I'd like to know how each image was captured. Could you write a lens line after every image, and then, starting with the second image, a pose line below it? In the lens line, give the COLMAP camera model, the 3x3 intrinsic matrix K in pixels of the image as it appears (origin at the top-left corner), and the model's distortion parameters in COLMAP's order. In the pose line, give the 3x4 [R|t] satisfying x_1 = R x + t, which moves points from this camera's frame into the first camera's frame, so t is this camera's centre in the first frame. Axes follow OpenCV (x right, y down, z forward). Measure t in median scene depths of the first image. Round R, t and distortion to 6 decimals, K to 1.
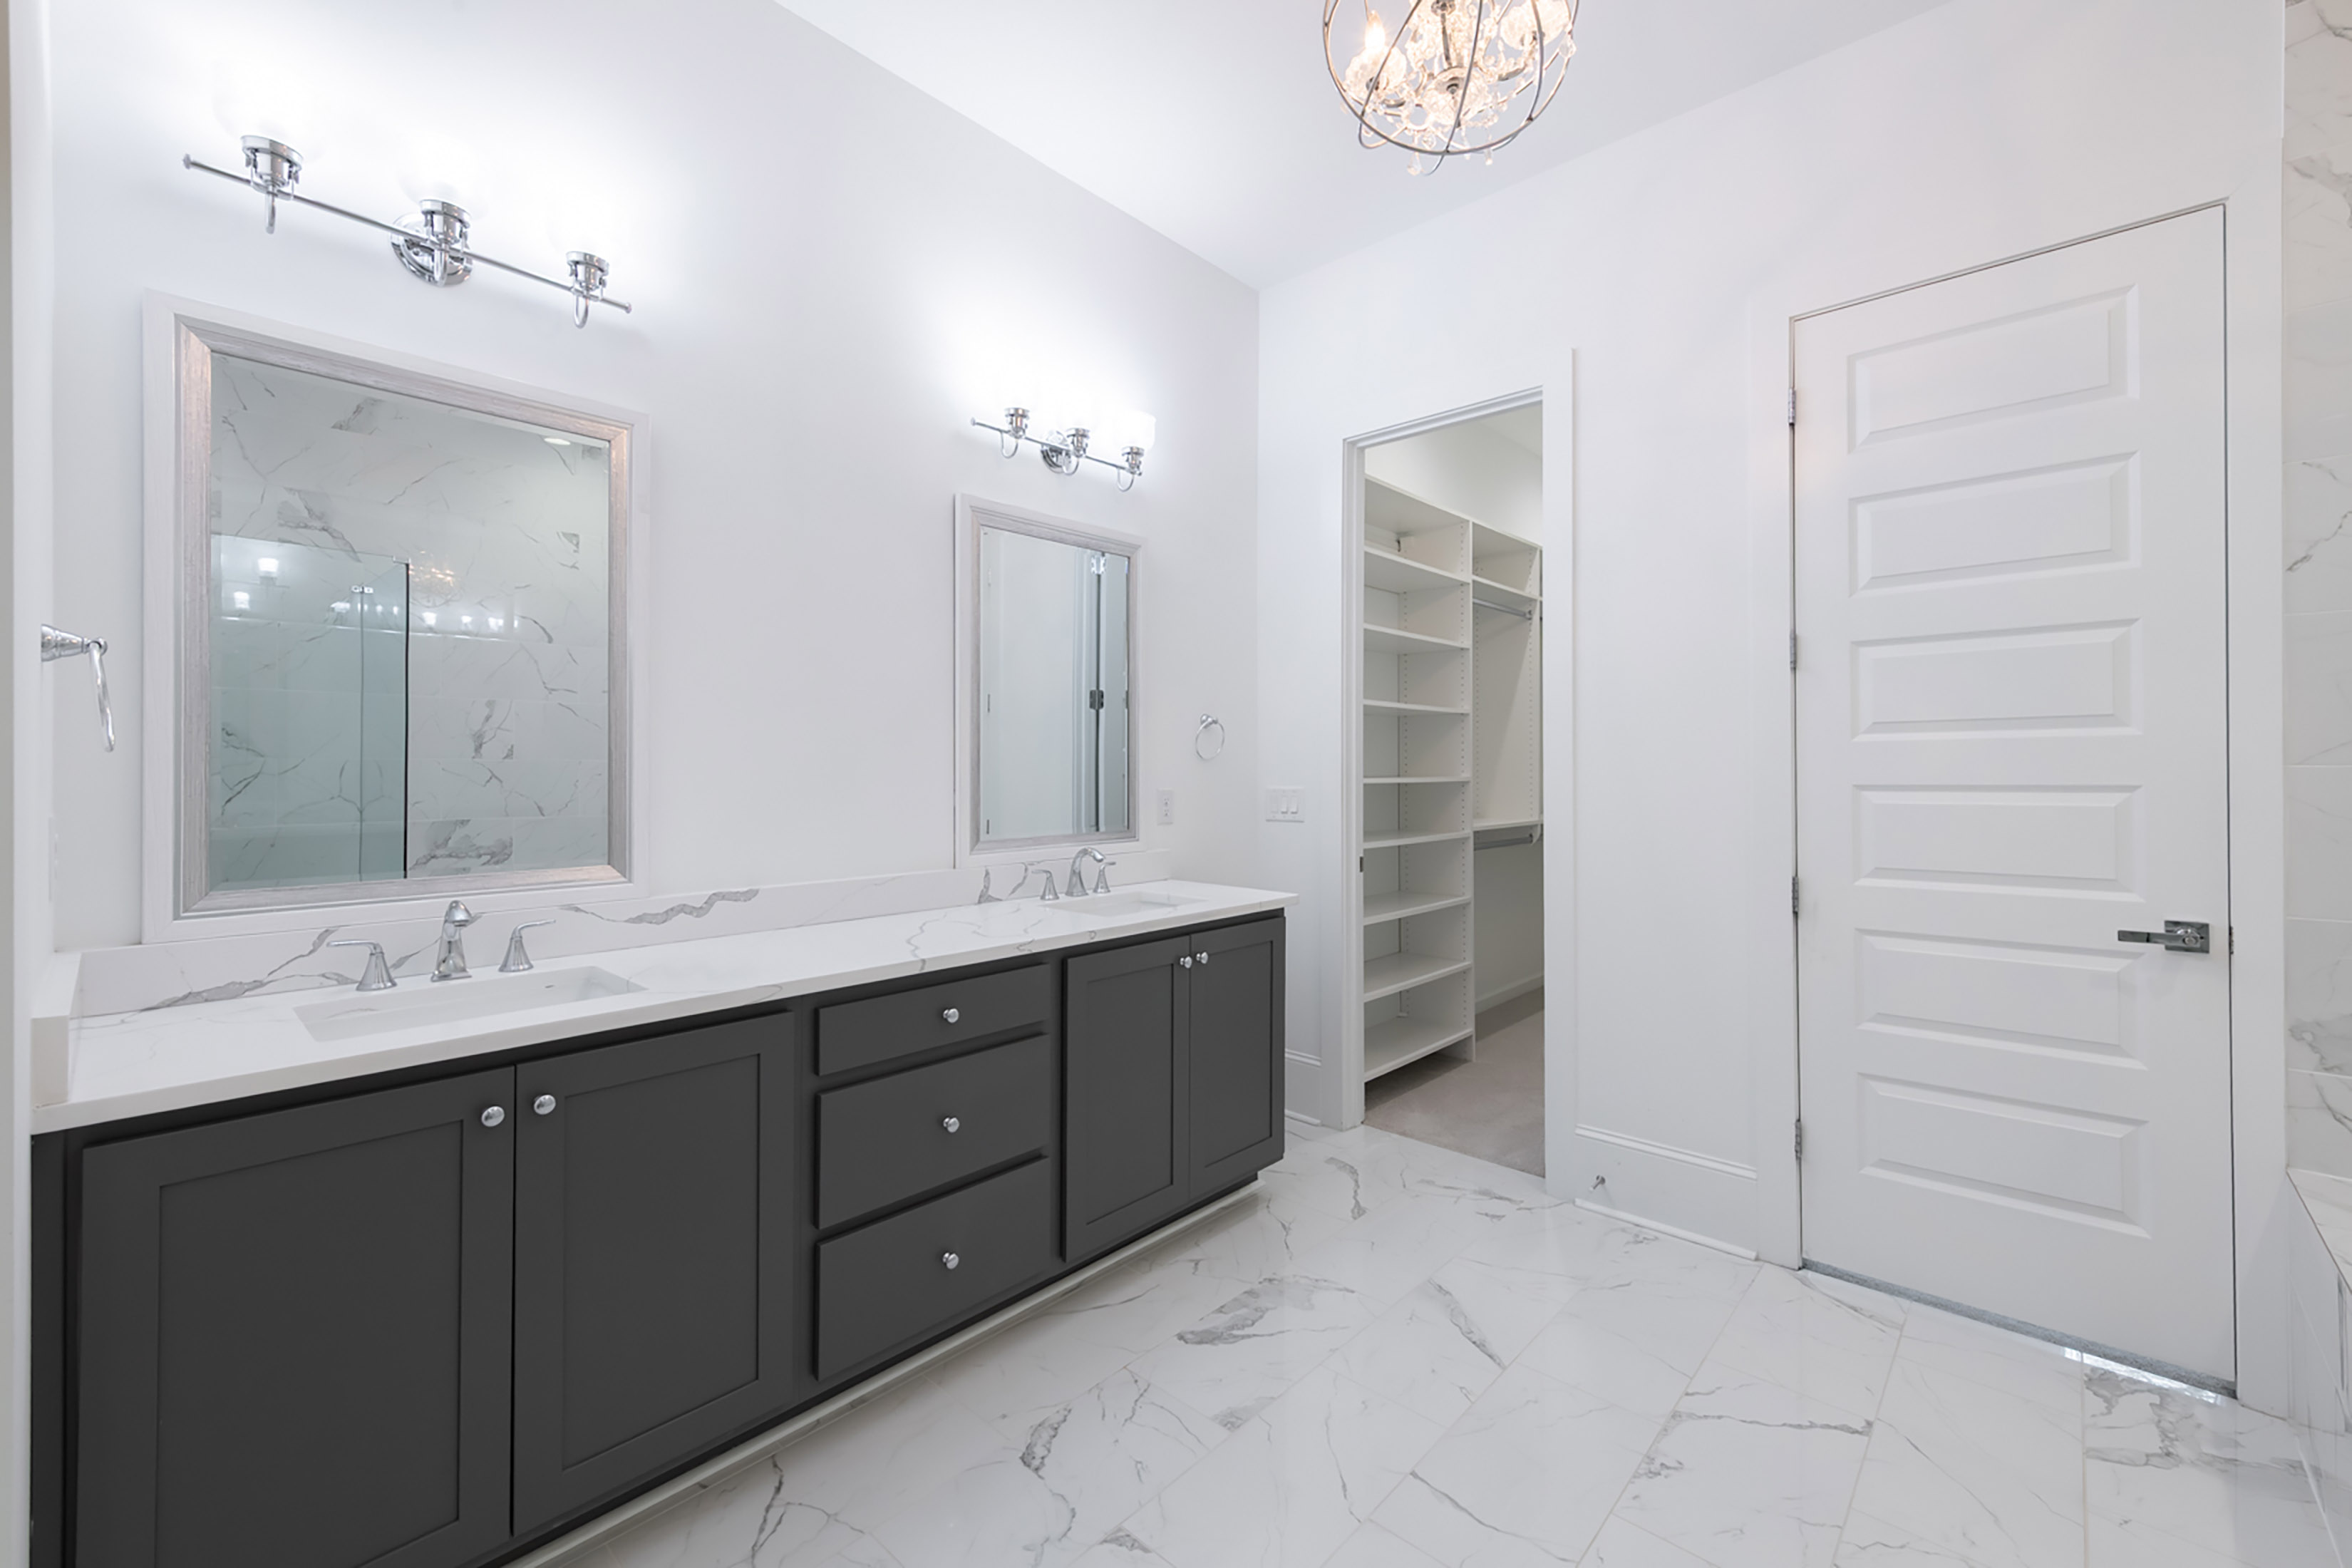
lens RADIAL K [[934.9, 0, 1194.1], [0, 934.9, 784.3], [0, 0, 1]] dist [0.016448, -0.000349]
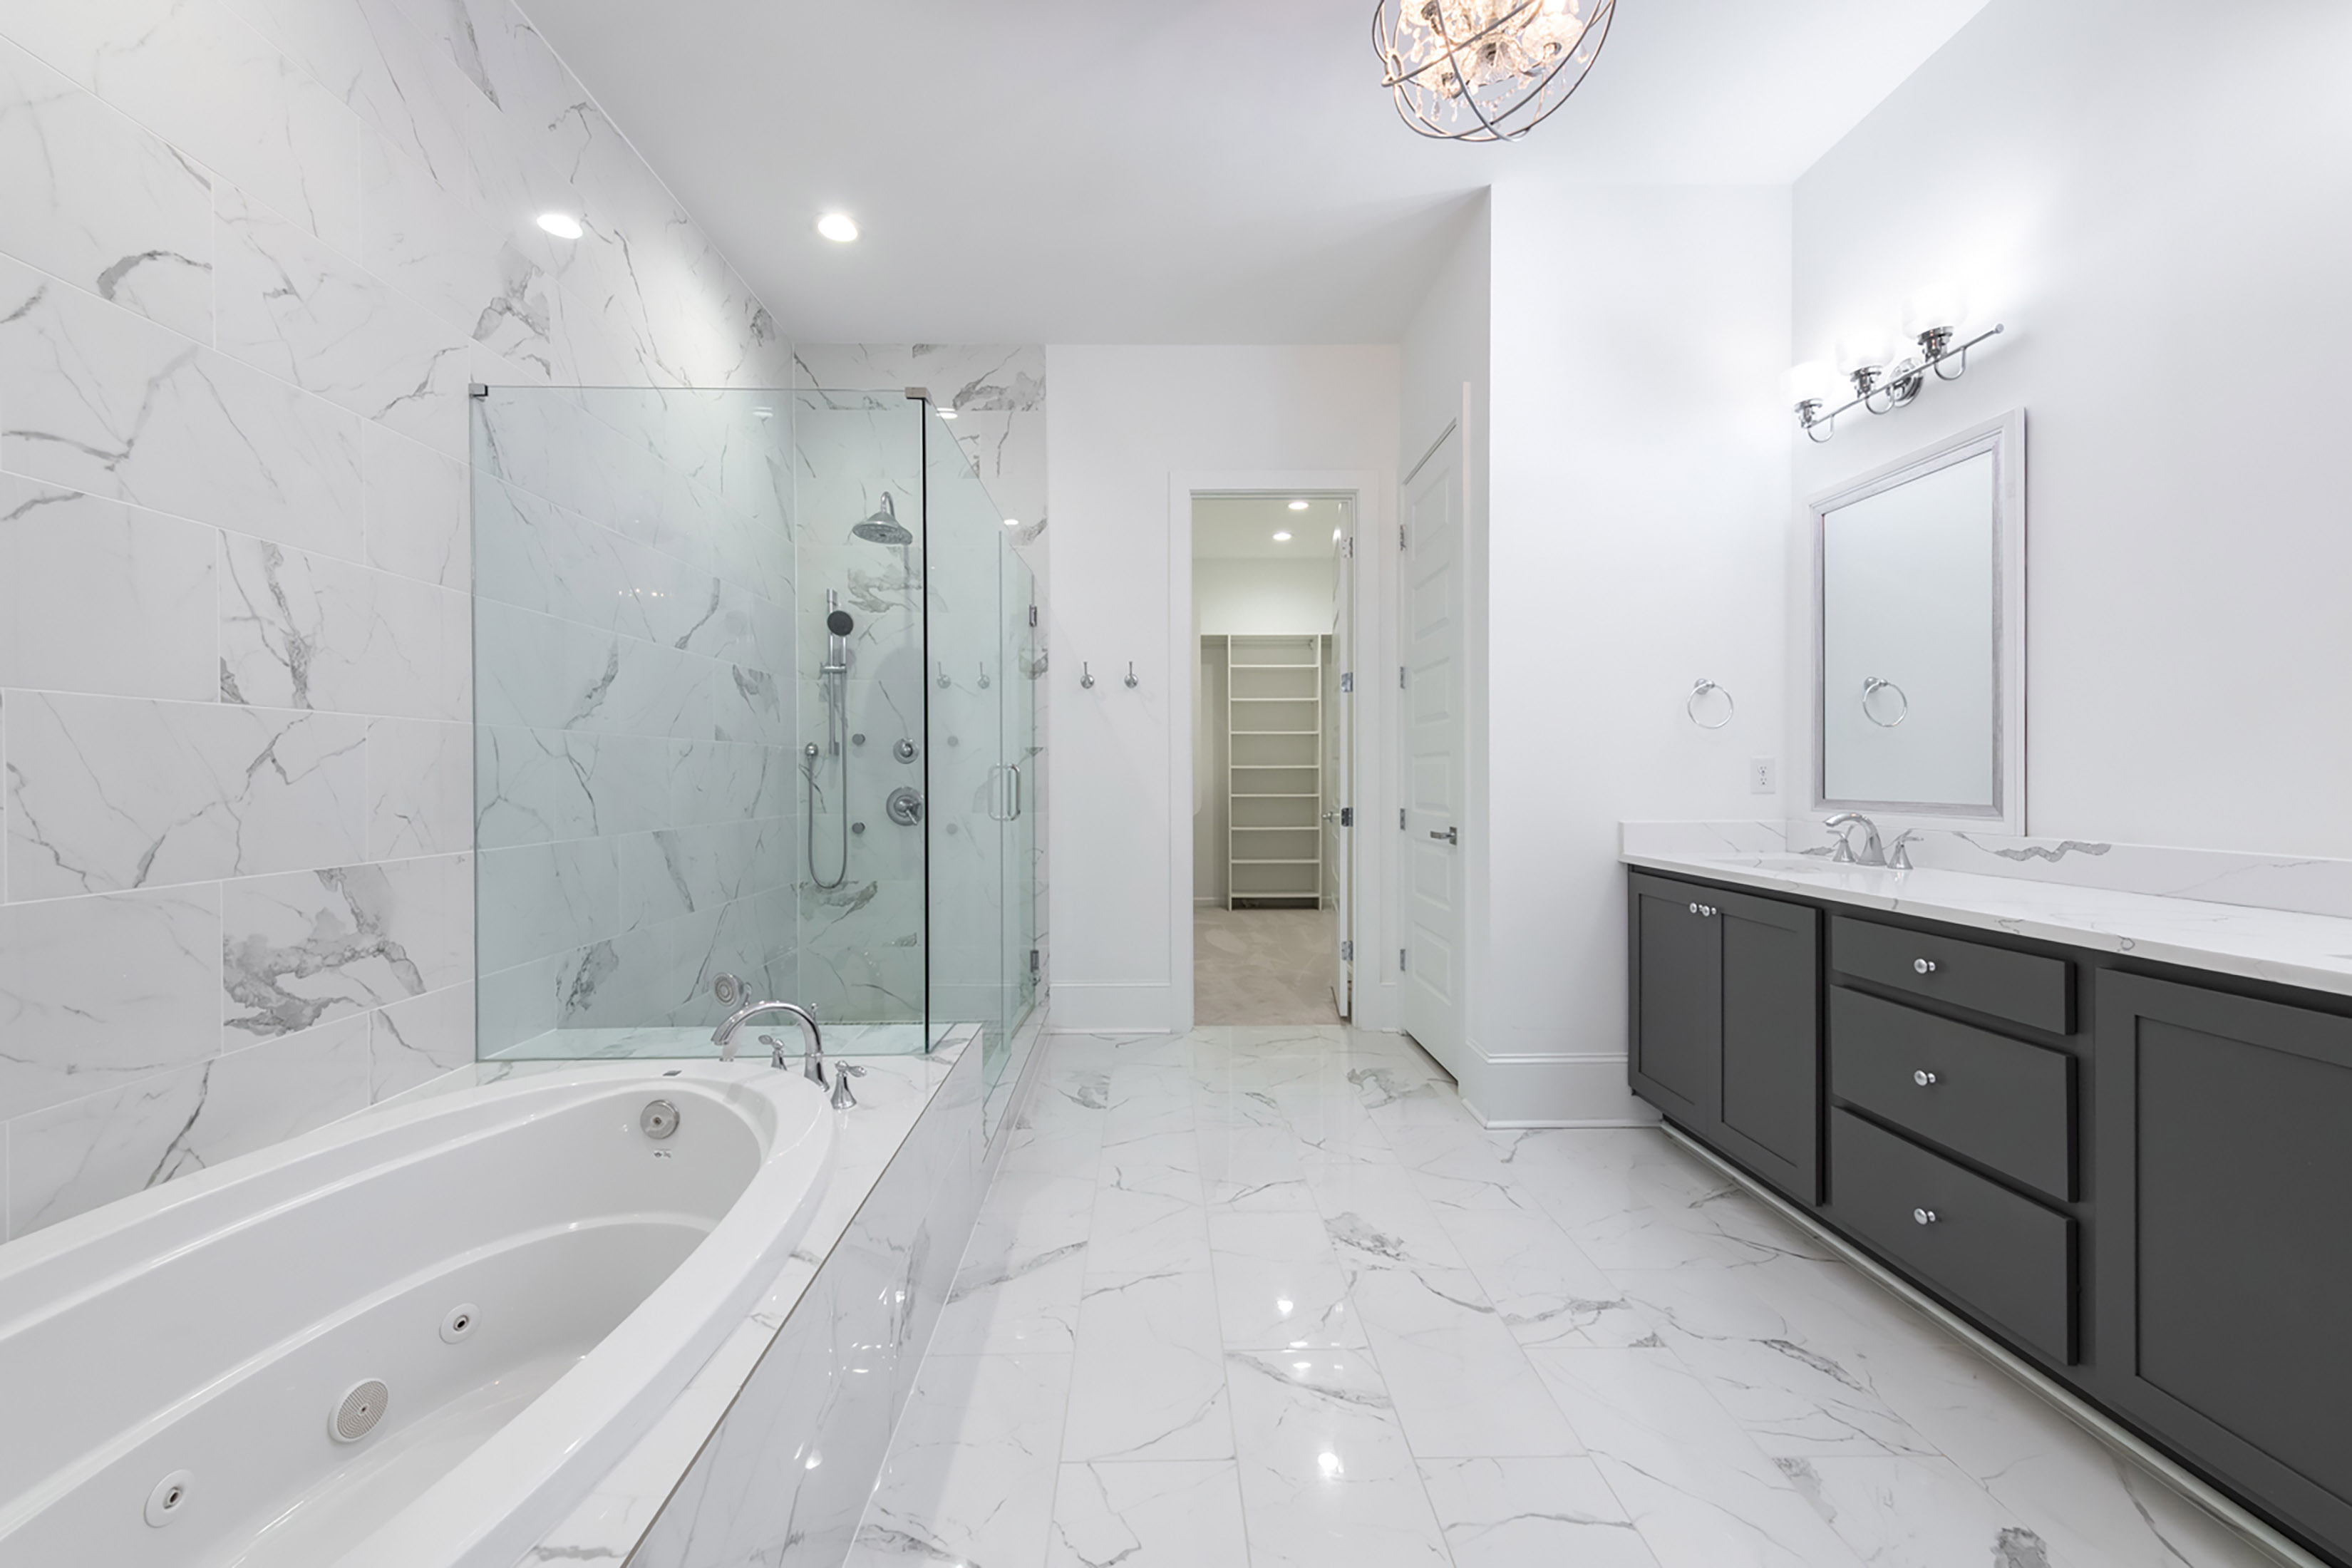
lens RADIAL K [[926.2, 0, 1179.9], [0, 926.2, 774.6], [0, 0, 1]] dist [0.011925, -0.002400]
pose [[-0.705984, 0.009632, -0.708162, 0.991383], [0.000215, 0.999910, 0.013386, 0.032954], [0.708228, 0.009298, -0.705923, 1.155268]]
